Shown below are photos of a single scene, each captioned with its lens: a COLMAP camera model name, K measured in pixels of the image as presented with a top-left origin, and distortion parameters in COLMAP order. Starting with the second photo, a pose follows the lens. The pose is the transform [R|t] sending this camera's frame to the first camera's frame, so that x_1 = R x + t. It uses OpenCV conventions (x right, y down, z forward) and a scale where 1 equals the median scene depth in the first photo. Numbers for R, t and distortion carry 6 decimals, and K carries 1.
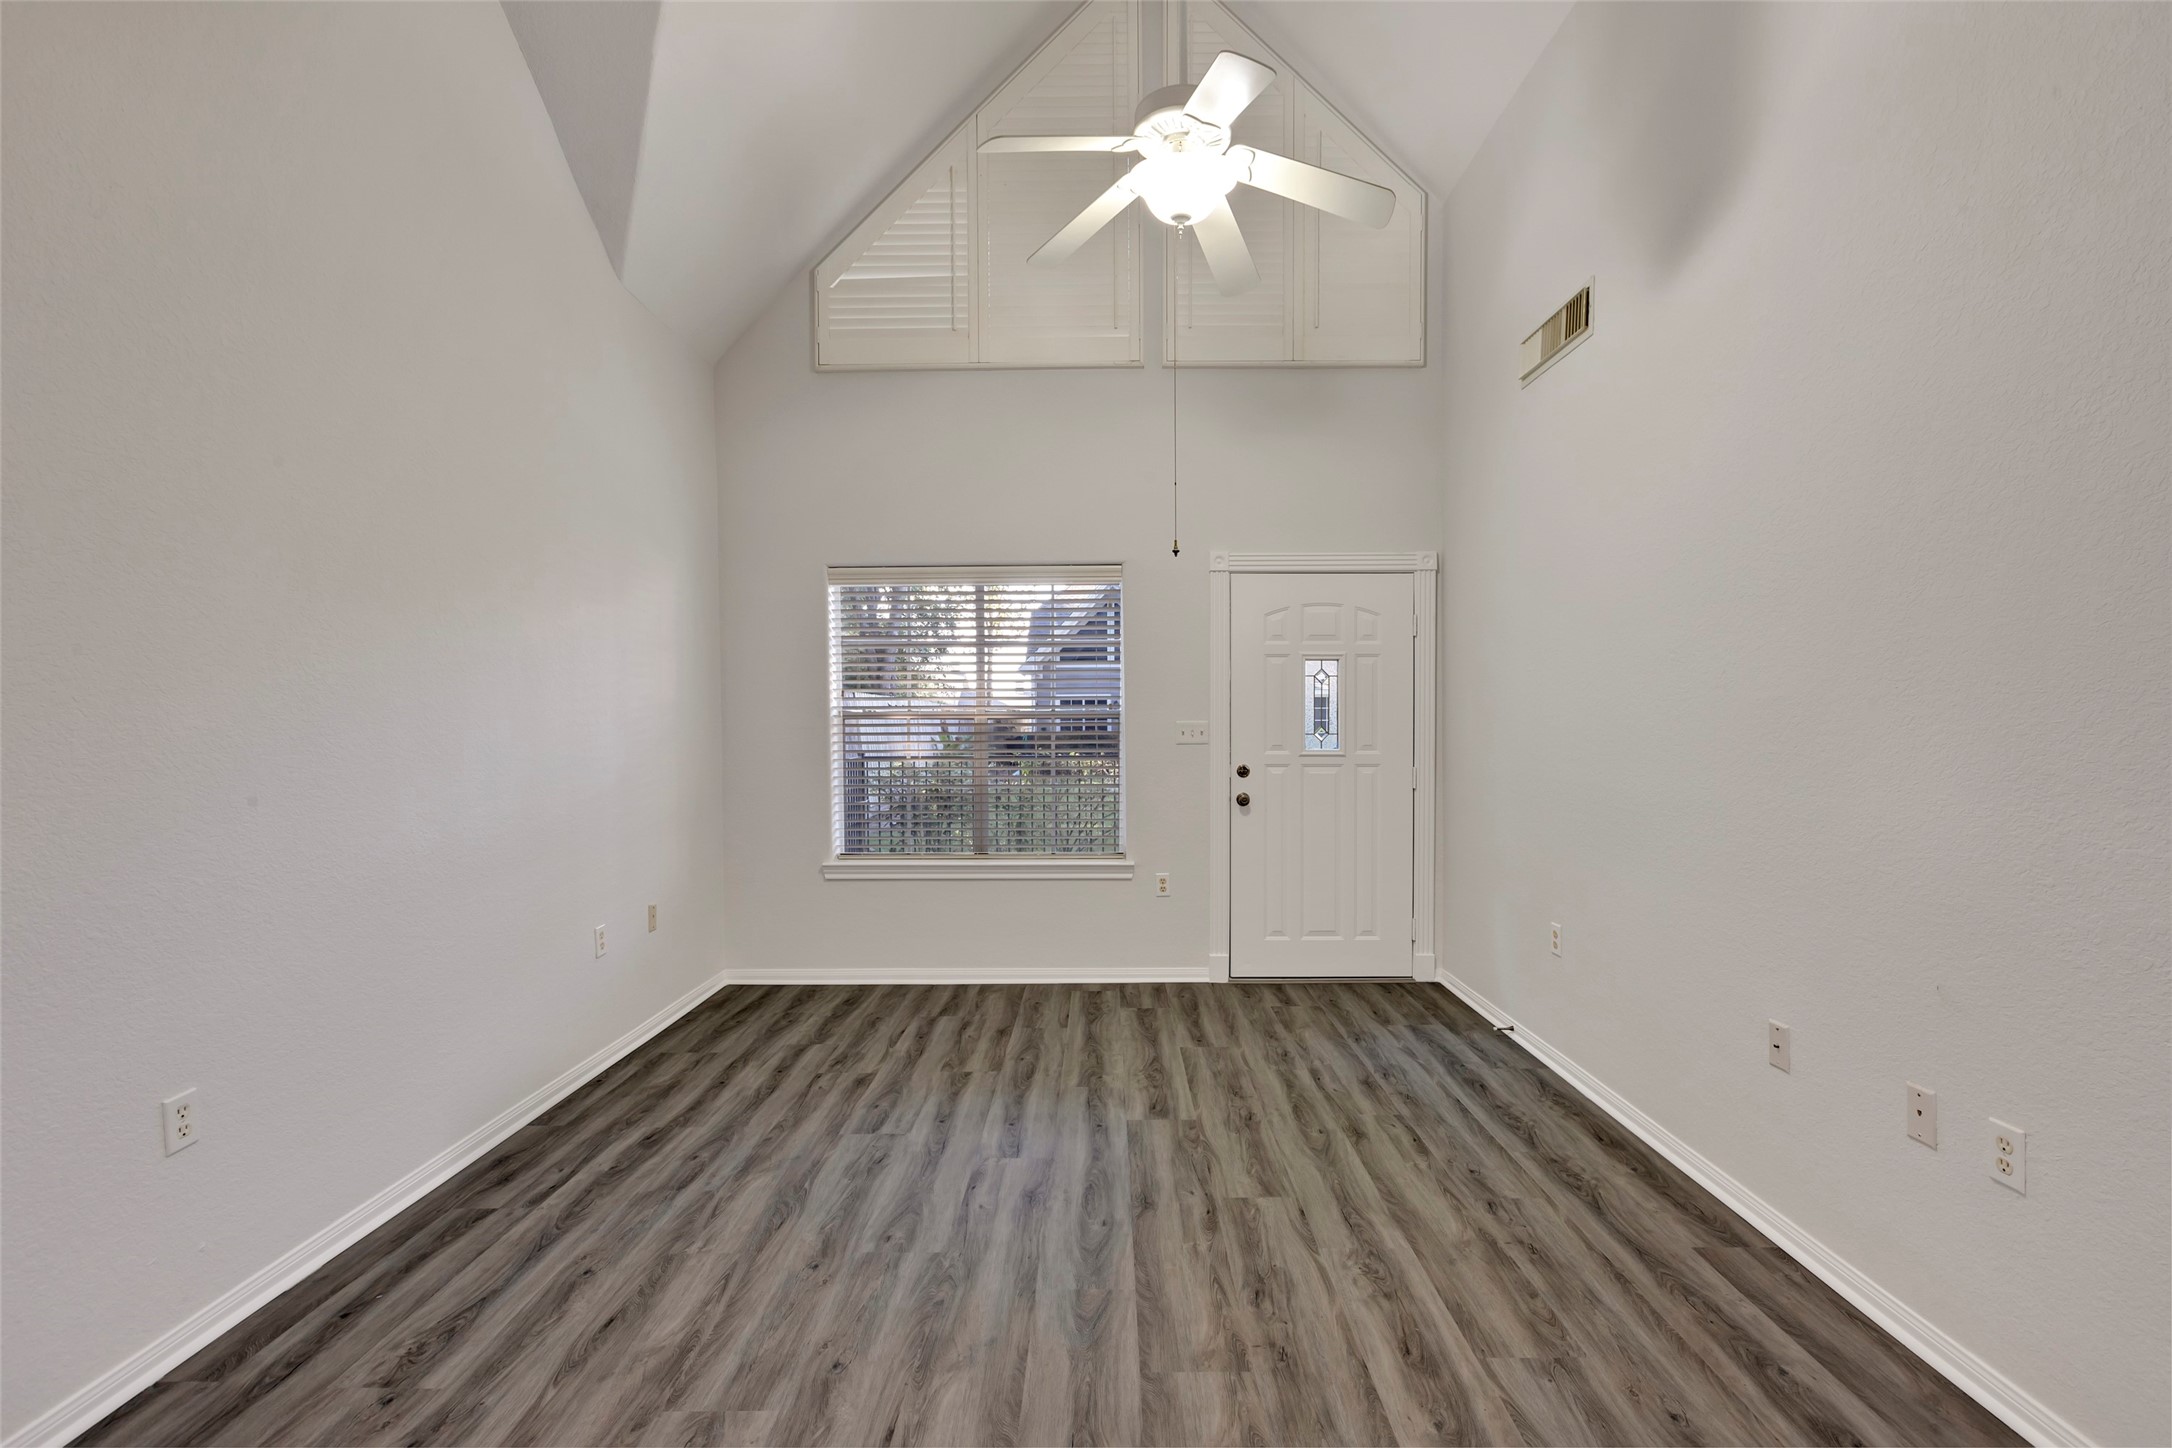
lens RADIAL K [[963.7, 0, 1098.2], [0, 963.7, 760.2], [0, 0, 1]] dist [0.002702, -0.000214]
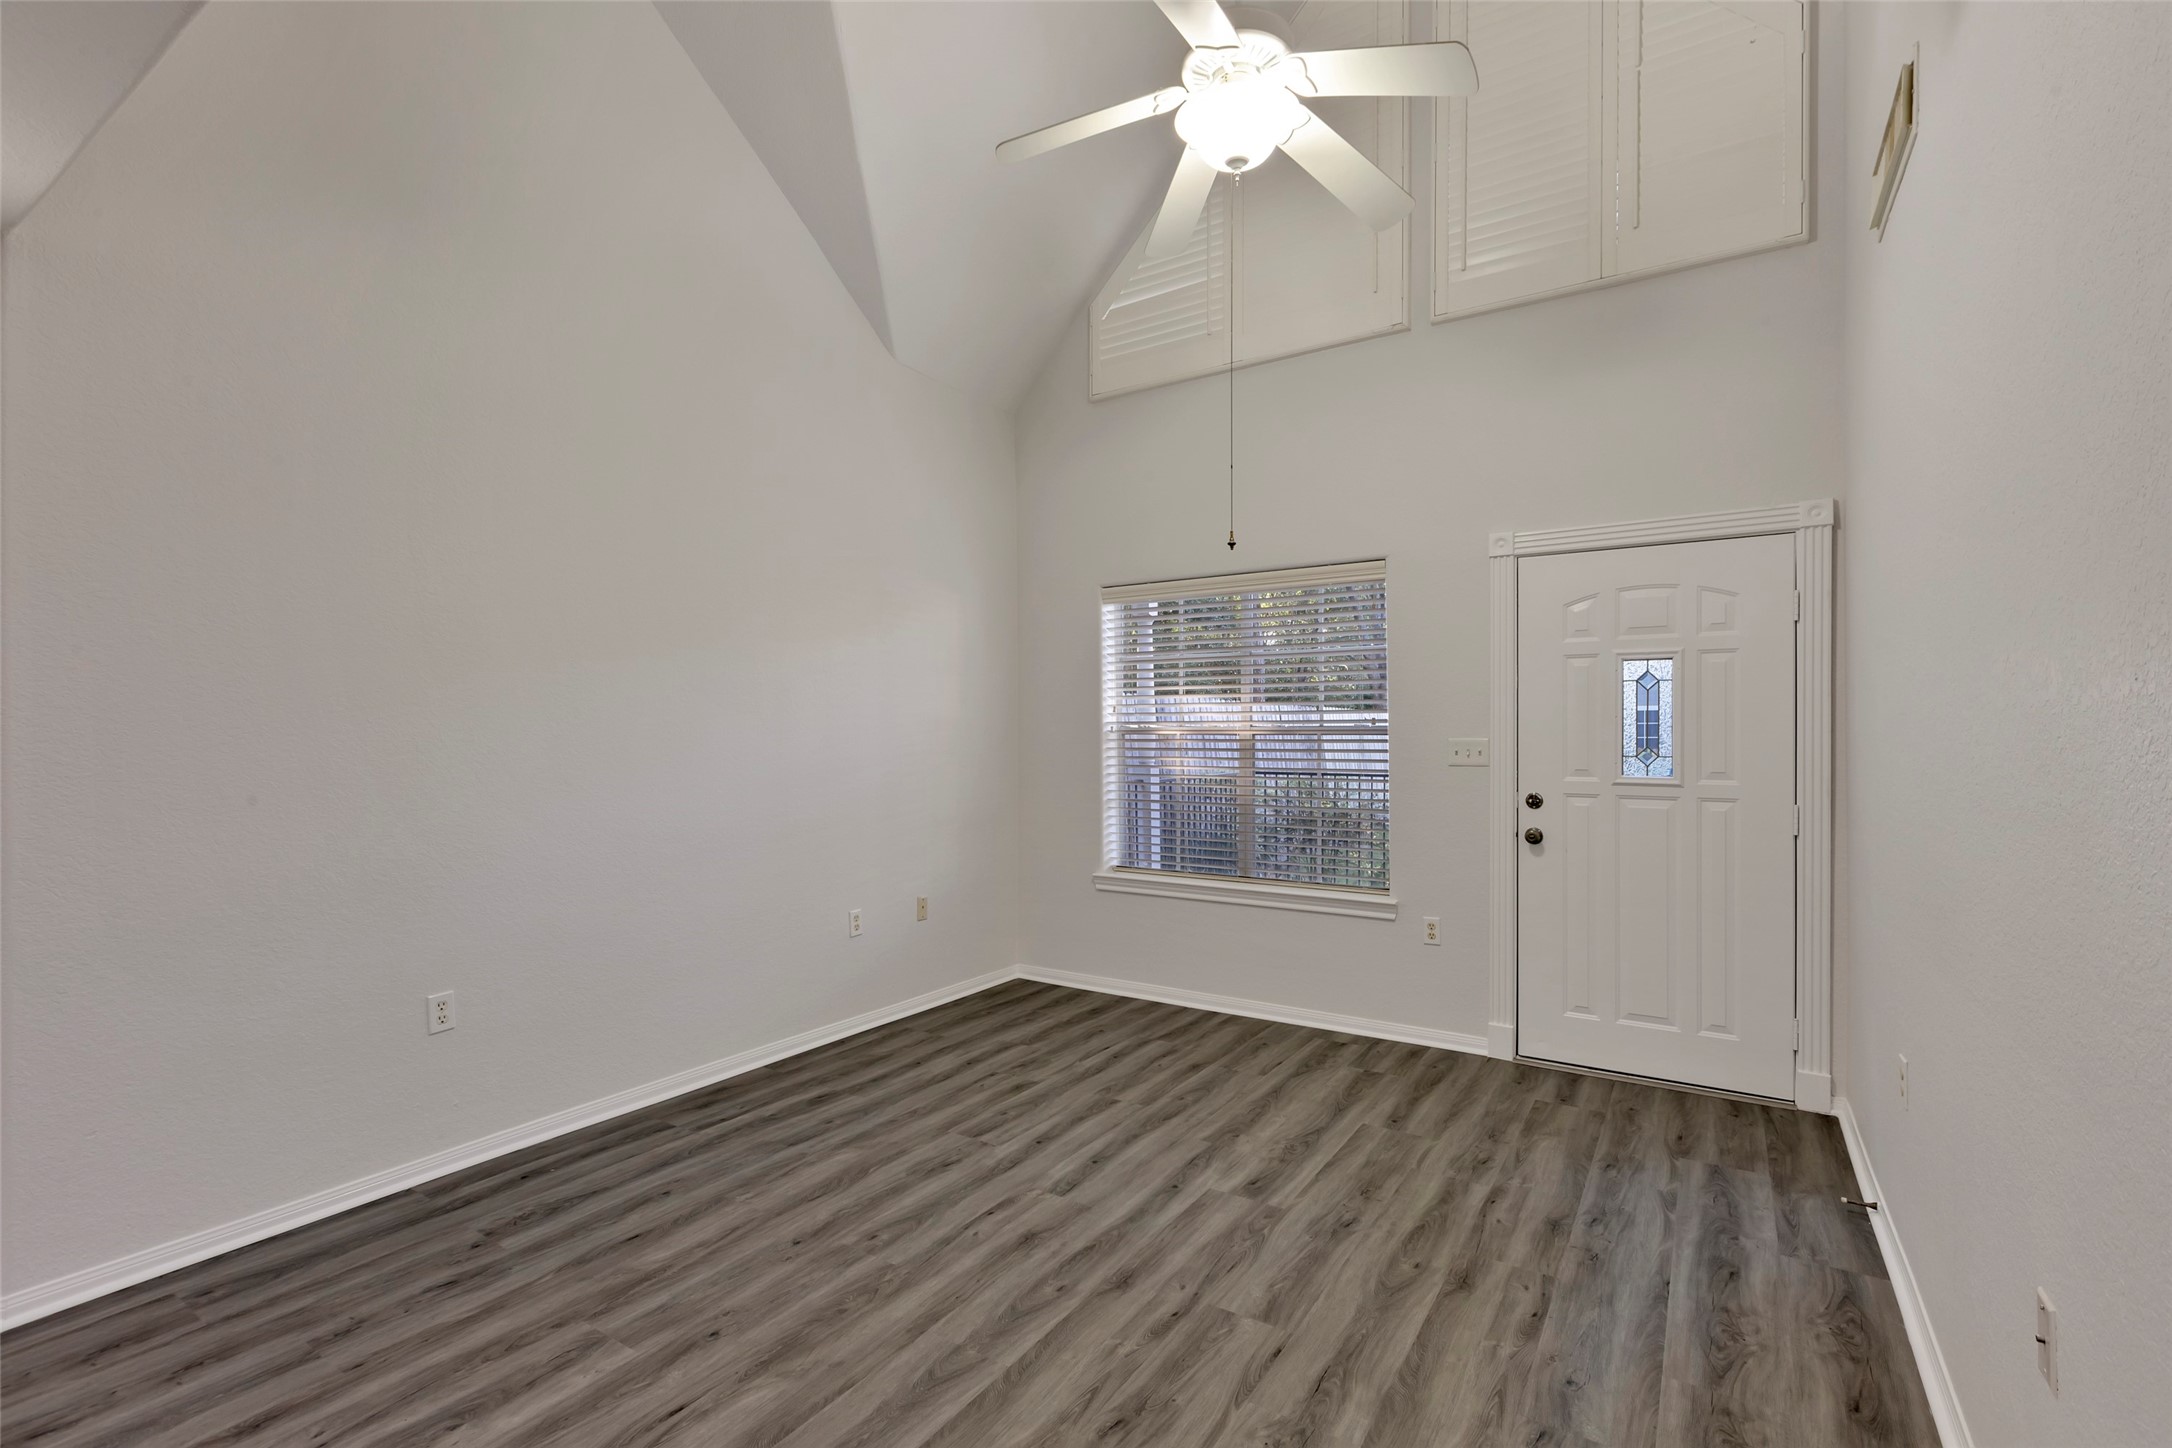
lens RADIAL K [[963.7, 0, 1098.2], [0, 963.7, 760.2], [0, 0, 1]] dist [0.002702, -0.000214]
pose [[0.846034, 0.018224, -0.532818, 0.370103], [-0.025913, 0.999640, -0.006954, -0.010469], [0.532499, 0.019690, 0.846202, 0.170175]]
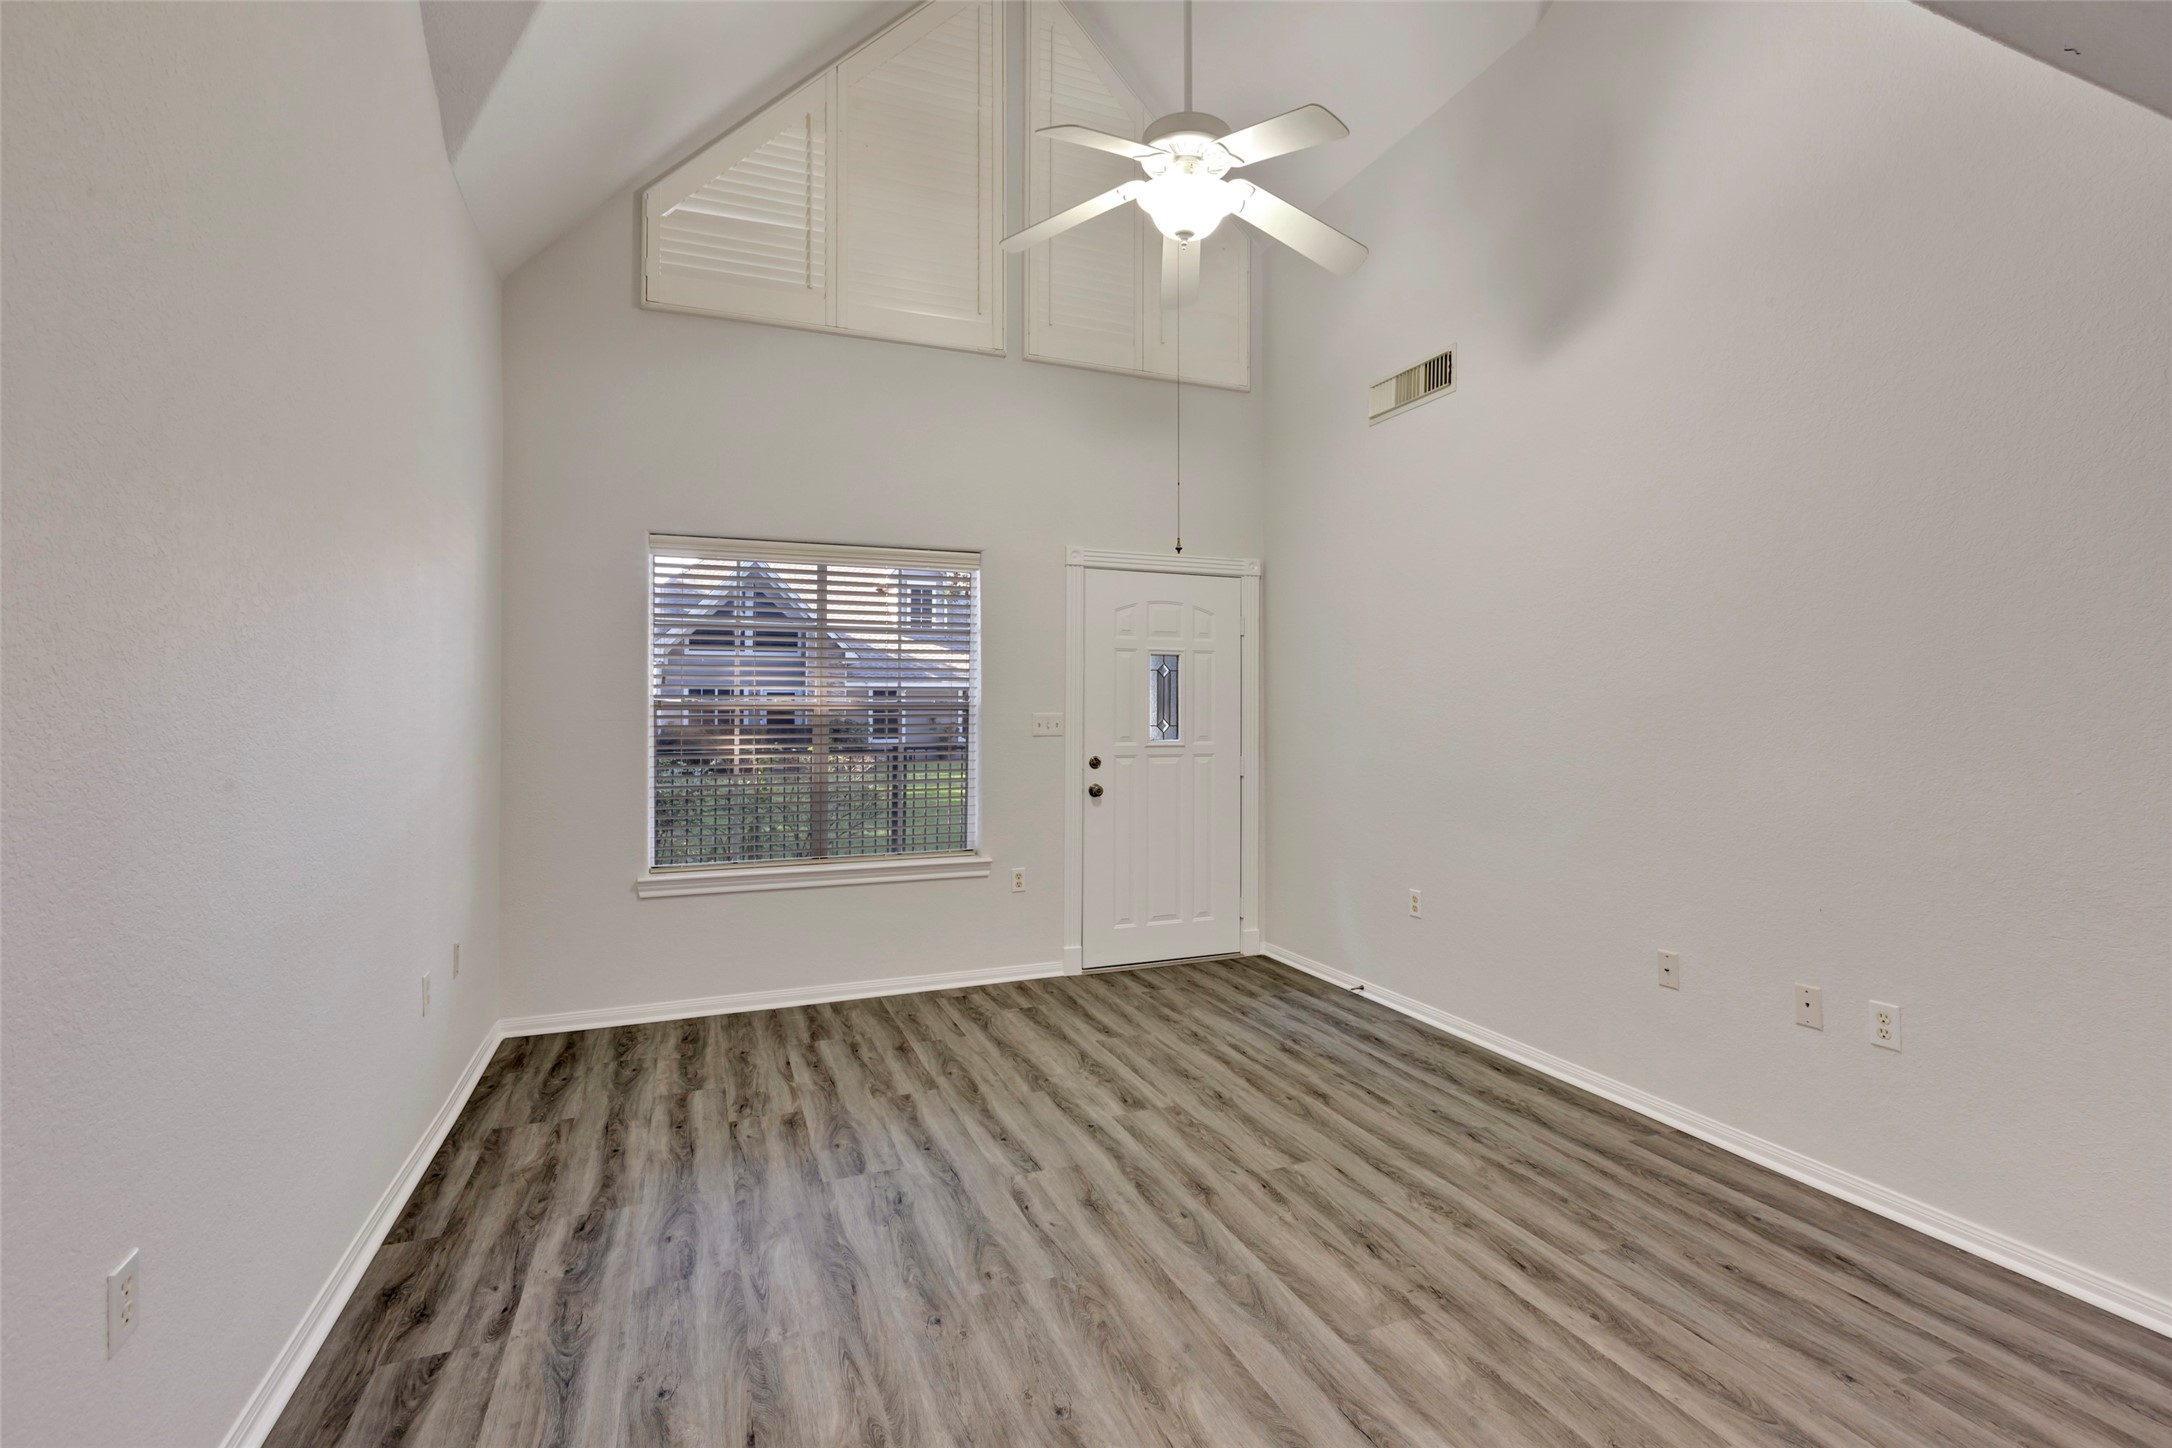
lens RADIAL K [[987.4, 0, 1095.8], [0, 987.4, 718.1], [0, 0, 1]] dist [0.002919, -0.000036]
pose [[0.923803, 0.001105, 0.382866, -0.338528], [0.012736, 0.999354, -0.033614, -0.000708], [-0.382655, 0.035929, 0.923192, 0.051840]]
